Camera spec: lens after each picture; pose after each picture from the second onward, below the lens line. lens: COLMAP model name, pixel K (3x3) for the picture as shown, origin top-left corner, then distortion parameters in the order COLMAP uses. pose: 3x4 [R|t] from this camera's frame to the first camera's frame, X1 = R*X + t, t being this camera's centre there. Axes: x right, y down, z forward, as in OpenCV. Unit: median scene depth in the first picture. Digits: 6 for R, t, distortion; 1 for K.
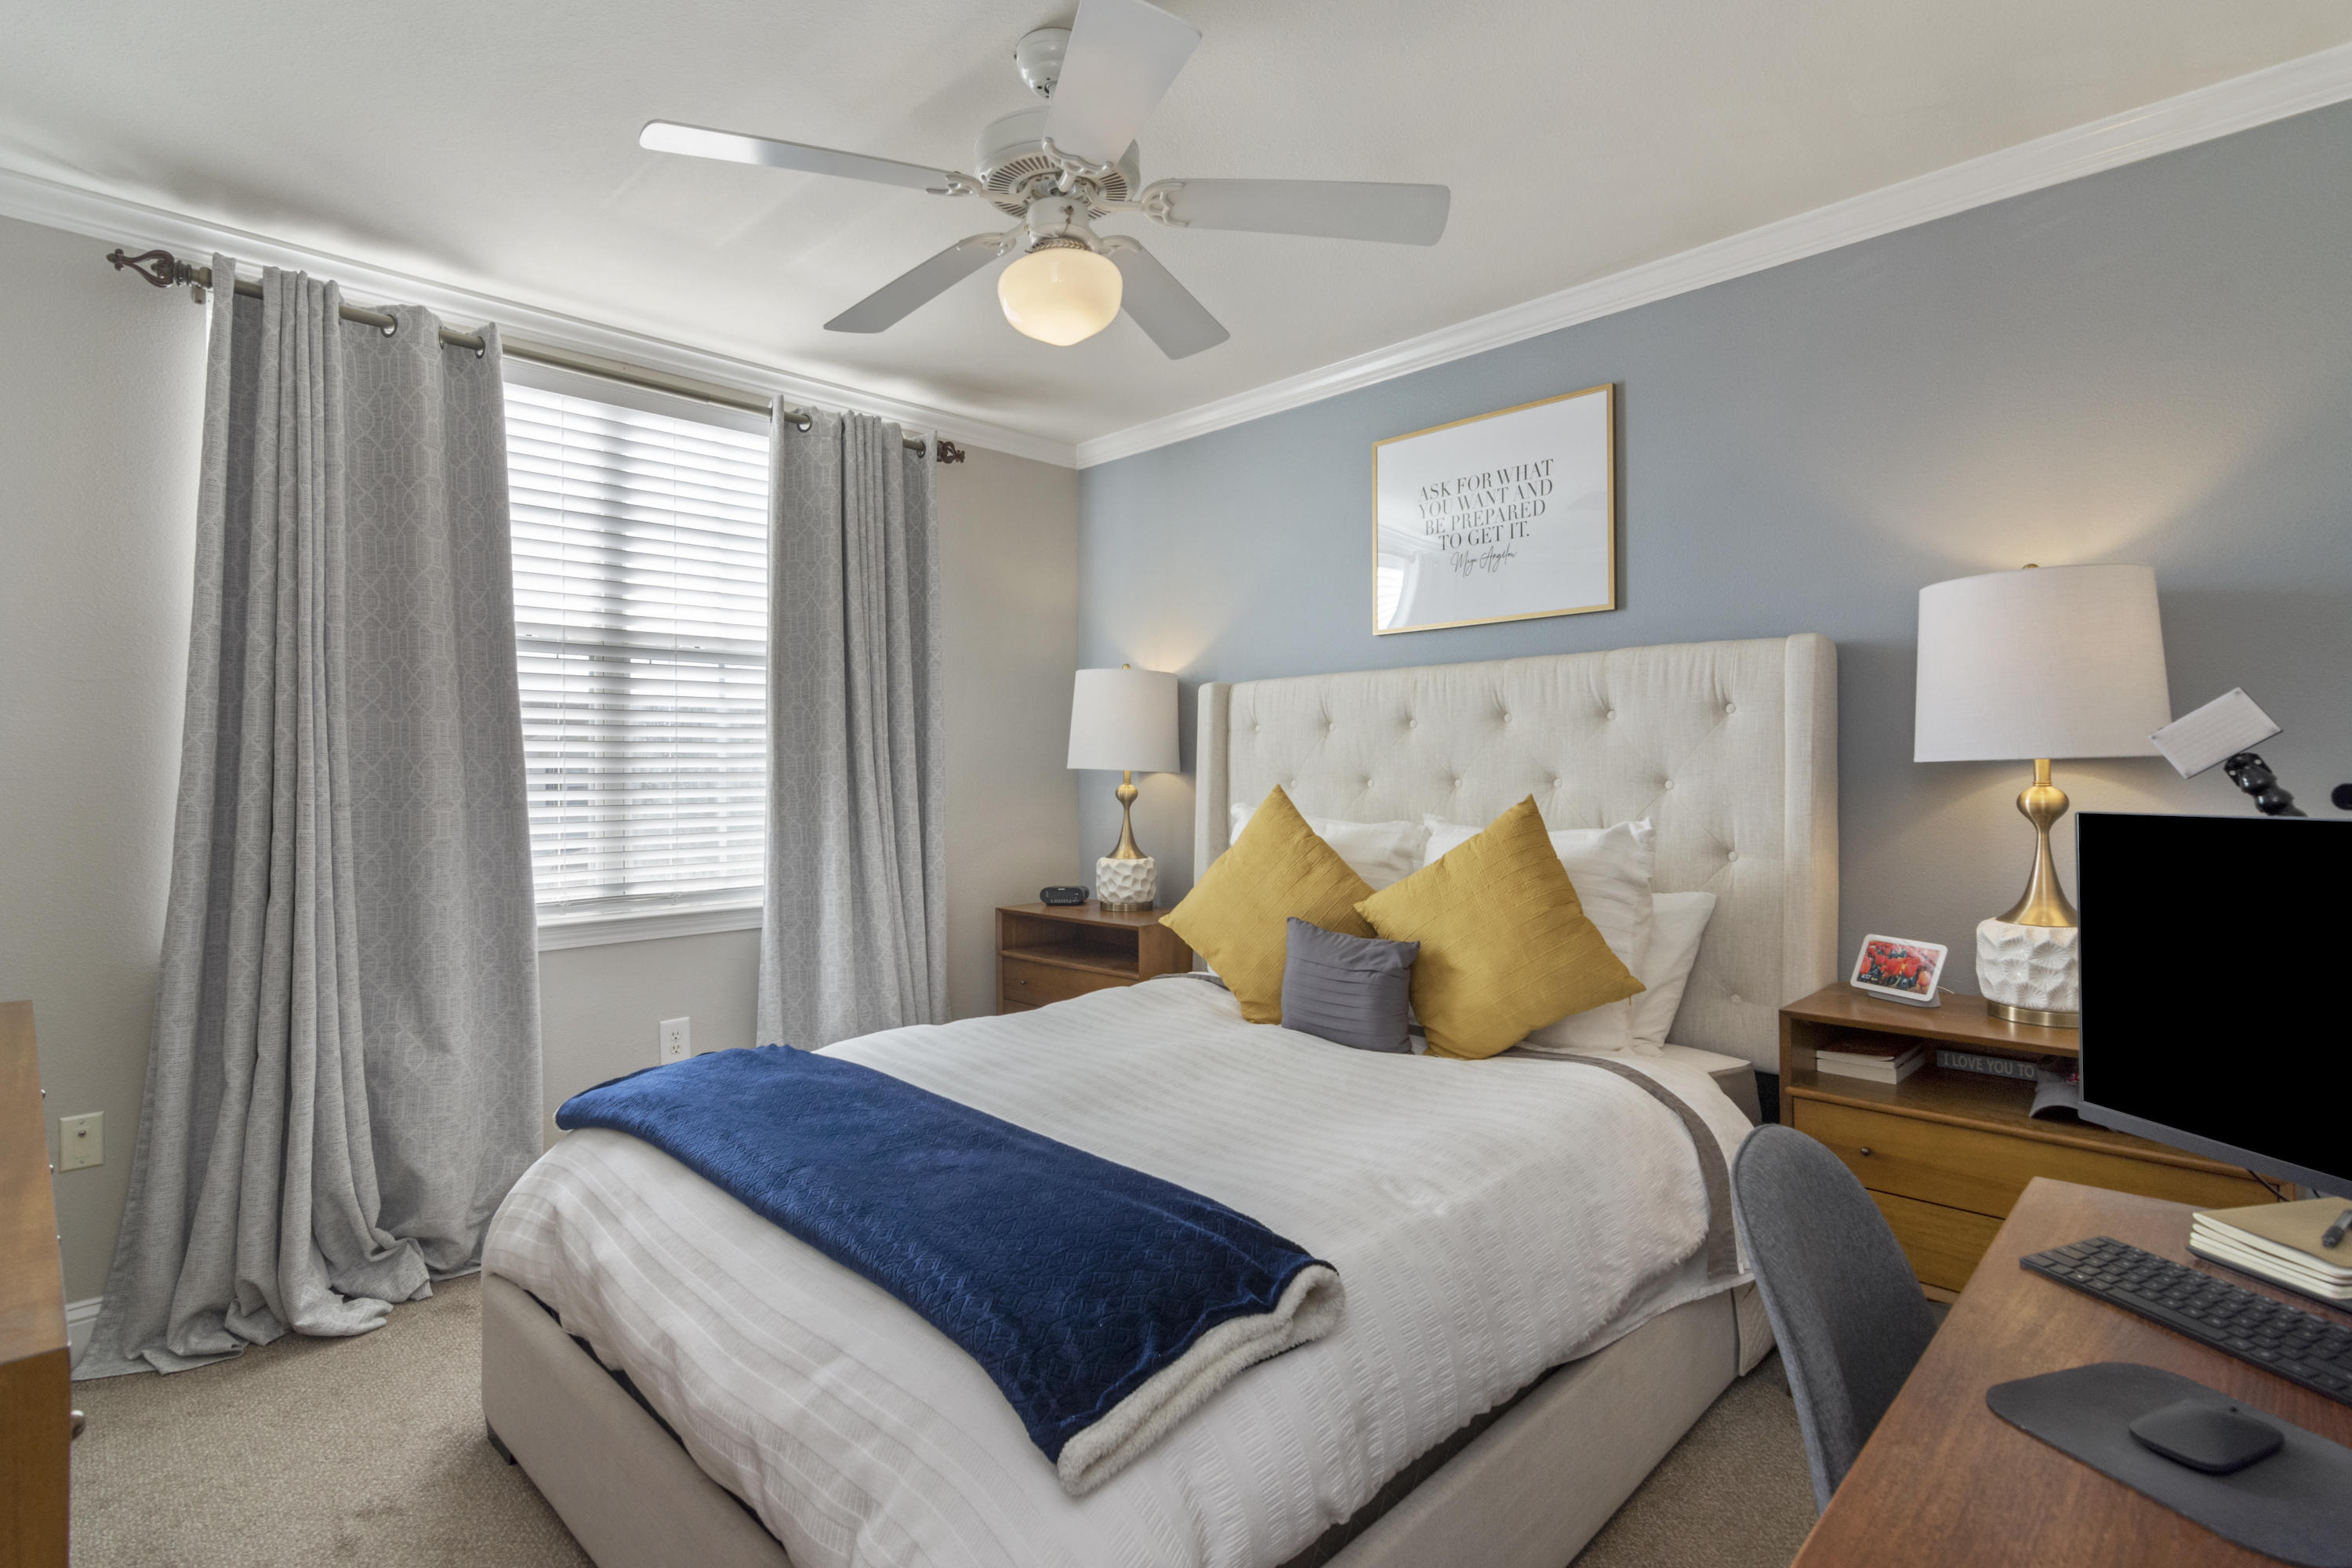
lens RADIAL K [[1138.8, 0, 1189.6], [0, 1138.8, 797.4], [0, 0, 1]] dist [-0.000639, 0.000942]
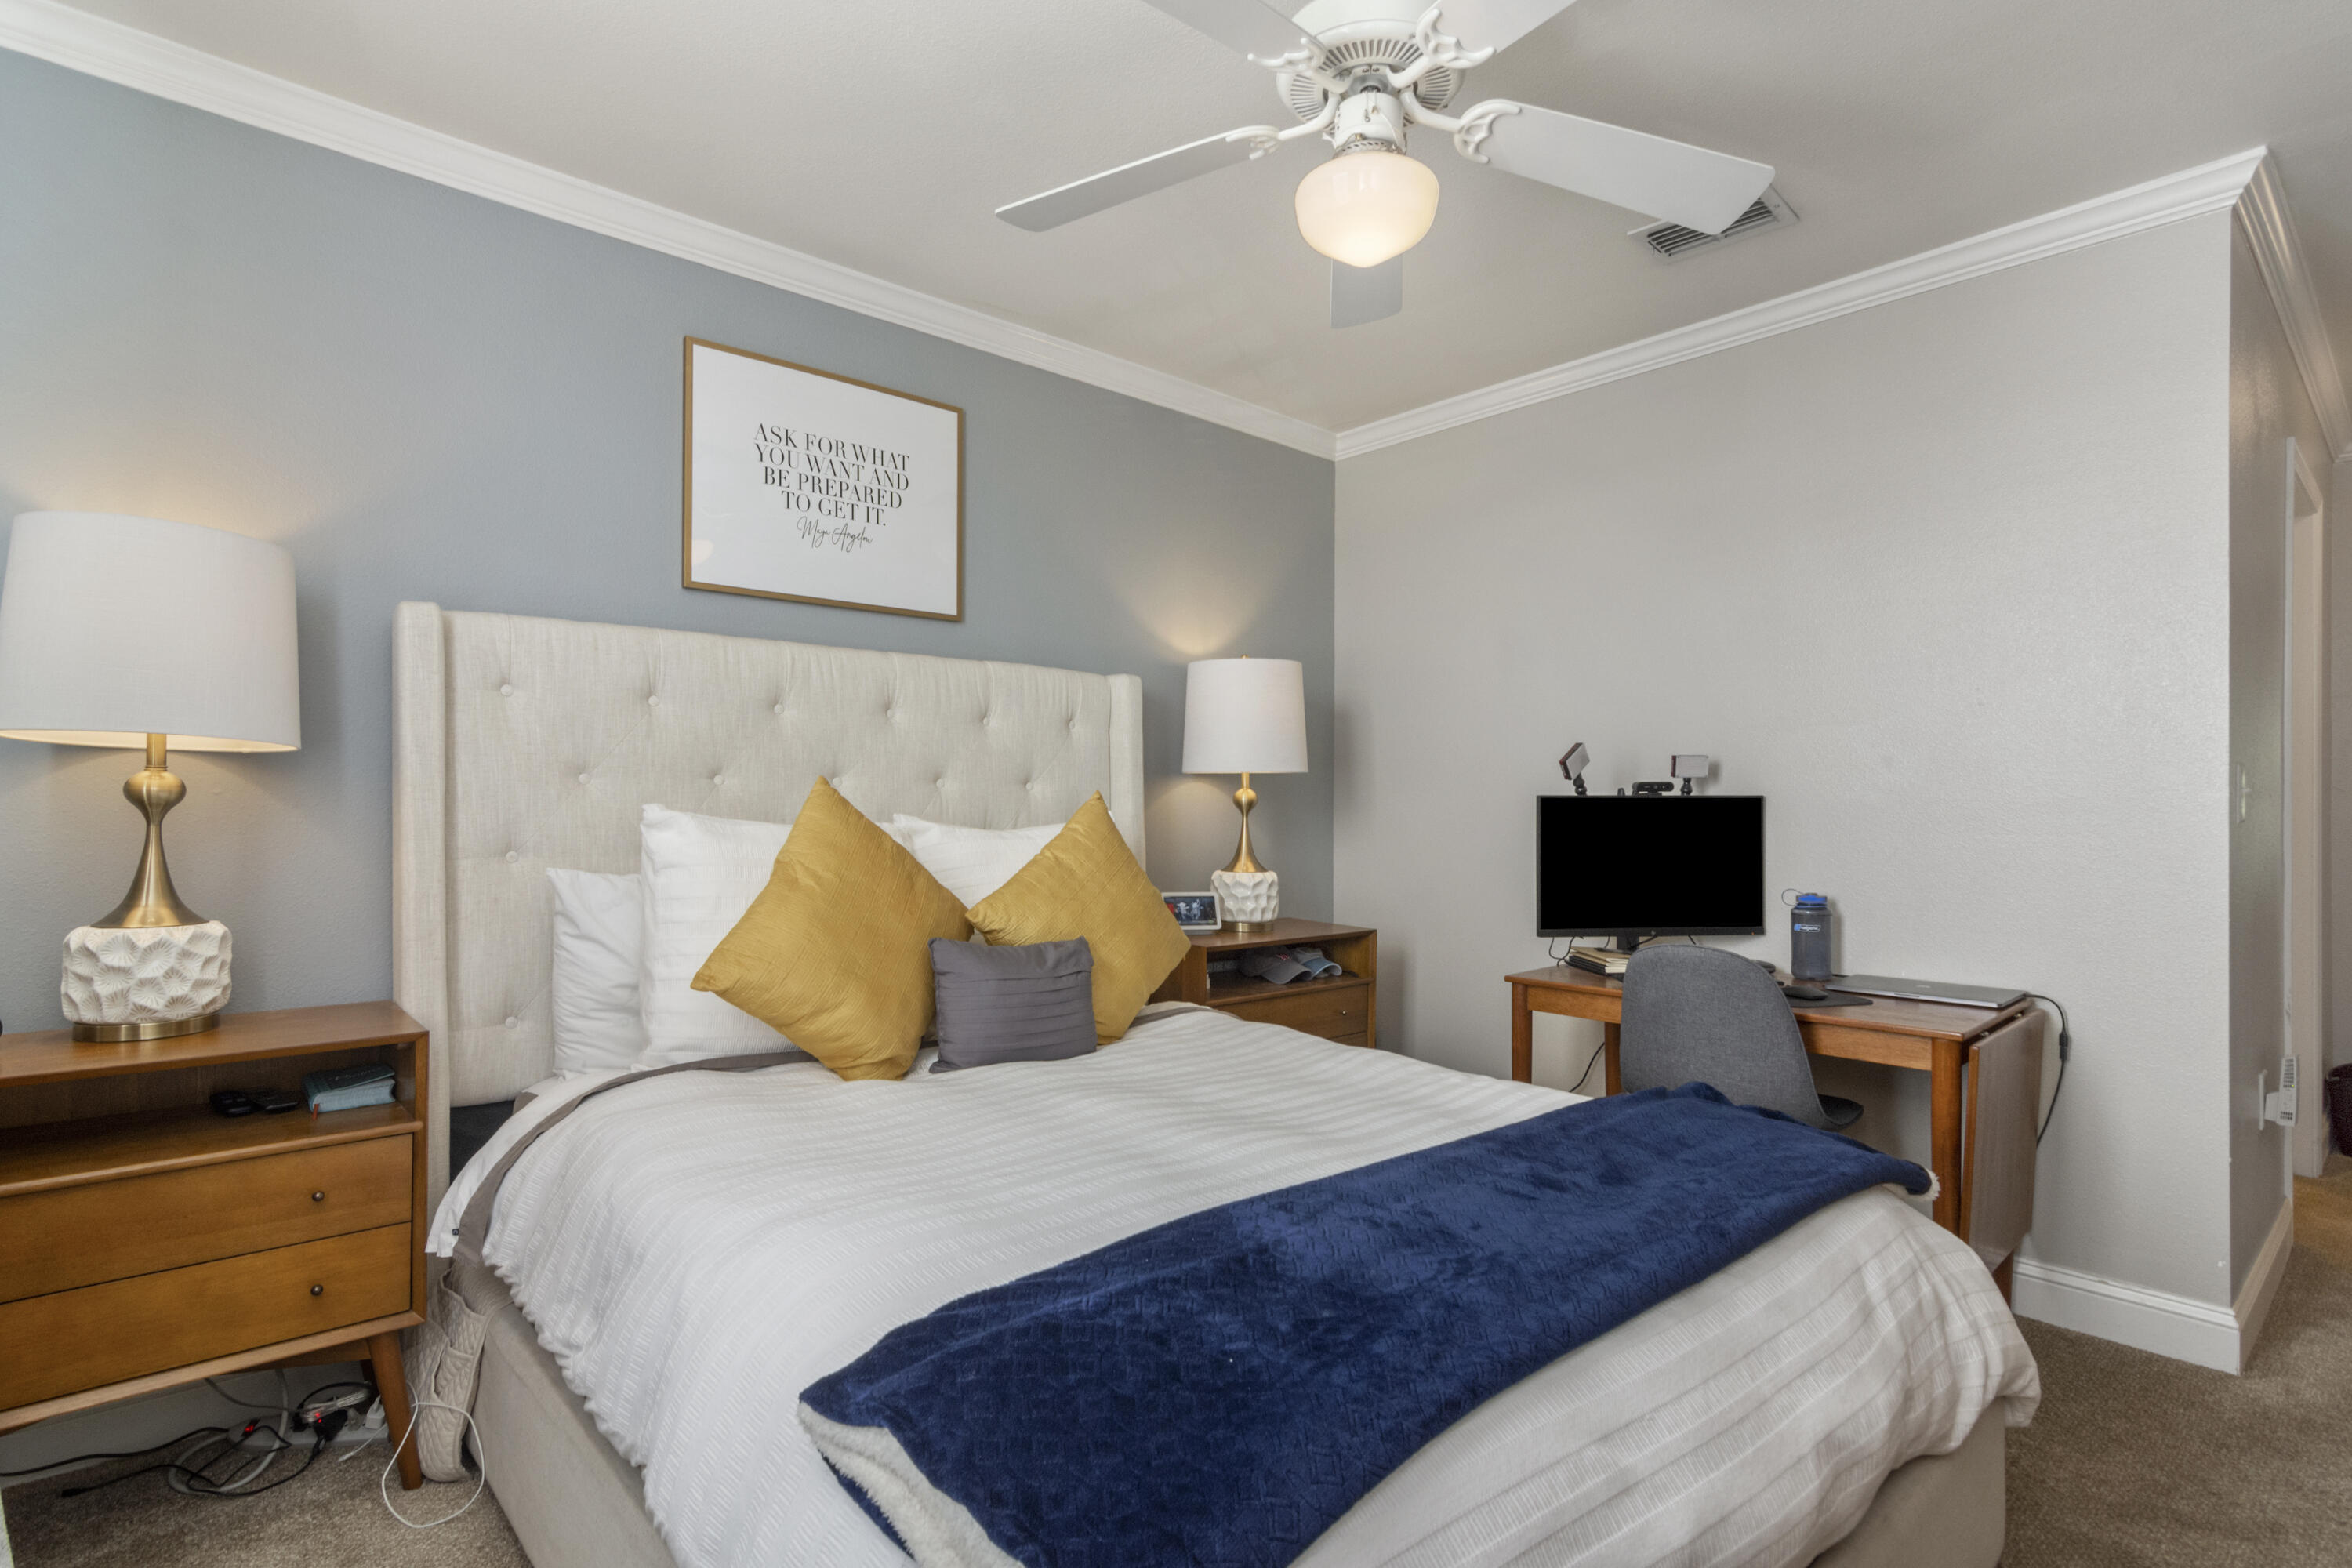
lens RADIAL K [[1138.8, 0, 1187.6], [0, 1138.8, 777.6], [0, 0, 1]] dist [-0.000639, 0.000942]
pose [[0.086662, 0.005813, 0.996221, -0.630758], [-0.004592, 0.999975, -0.005436, -0.010945], [-0.996227, -0.004104, 0.086687, 0.646394]]
